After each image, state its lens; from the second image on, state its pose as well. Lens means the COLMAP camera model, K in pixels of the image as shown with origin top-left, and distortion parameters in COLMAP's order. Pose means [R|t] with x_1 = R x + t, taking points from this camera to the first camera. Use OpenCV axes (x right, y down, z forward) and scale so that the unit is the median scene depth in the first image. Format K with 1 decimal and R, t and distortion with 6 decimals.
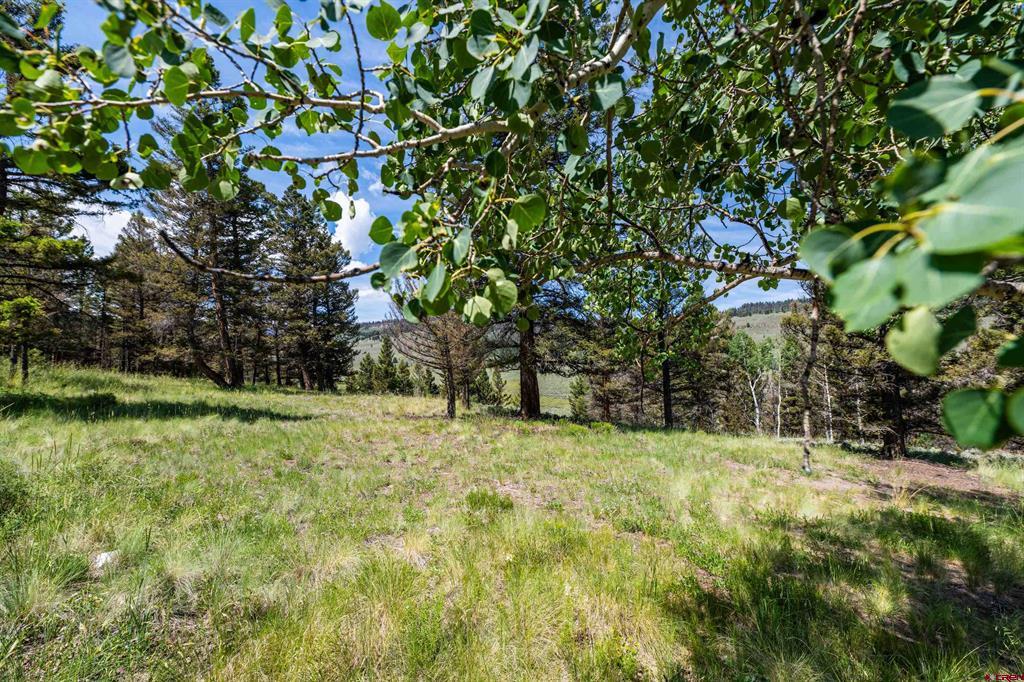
lens RADIAL K [[409.7, 0, 514.8], [0, 409.7, 337.8], [0, 0, 1]] dist [-0.005451, -0.001067]
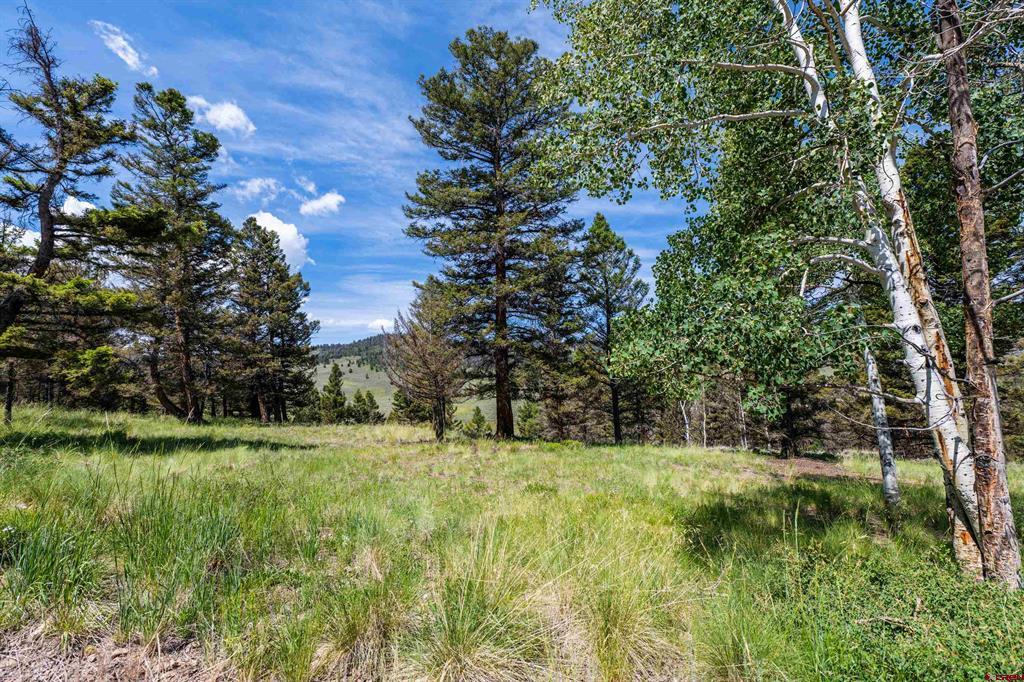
lens RADIAL K [[409.7, 0, 517.7], [0, 409.7, 339.0], [0, 0, 1]] dist [-0.005451, -0.001067]
pose [[0.987656, -0.004194, 0.156585, -0.100713], [0.013047, 0.998370, -0.055555, -0.017976], [-0.156097, 0.056912, 0.986101, -0.133781]]
